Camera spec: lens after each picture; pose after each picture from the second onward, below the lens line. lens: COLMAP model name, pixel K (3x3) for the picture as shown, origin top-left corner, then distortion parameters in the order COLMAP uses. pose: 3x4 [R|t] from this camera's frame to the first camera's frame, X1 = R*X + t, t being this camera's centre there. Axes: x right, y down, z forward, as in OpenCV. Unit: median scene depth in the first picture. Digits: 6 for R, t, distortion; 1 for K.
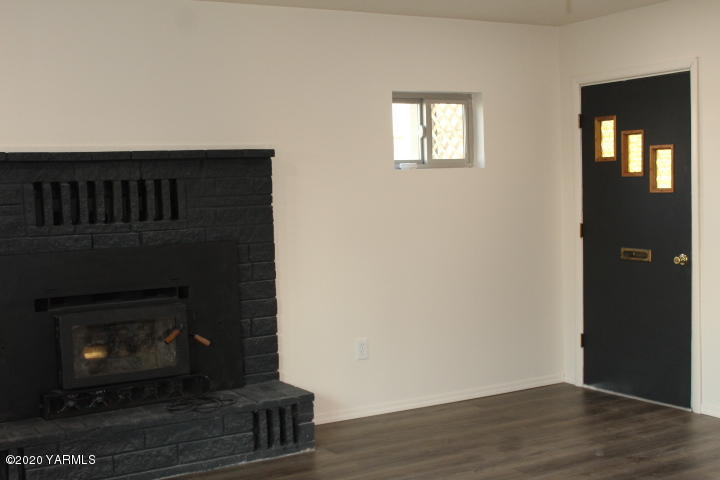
lens RADIAL K [[955.8, 0, 360.0], [0, 955.8, 240.0], [0, 0, 1]] dist [-0.060082, 0.049072]
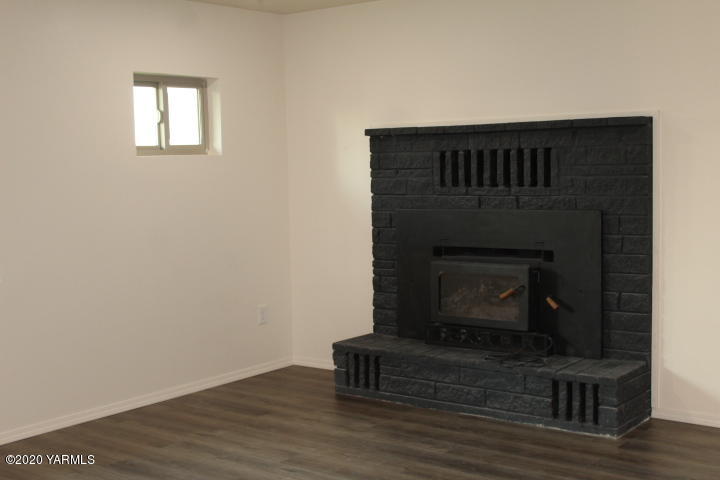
lens RADIAL K [[955.8, 0, 360.0], [0, 955.8, 240.0], [0, 0, 1]] dist [-0.060082, 0.049072]
pose [[0.364265, 0.095159, -0.926421, 0.735411], [-0.045330, 0.995399, 0.084421, -0.043579], [0.930192, 0.011243, 0.366902, 0.435420]]
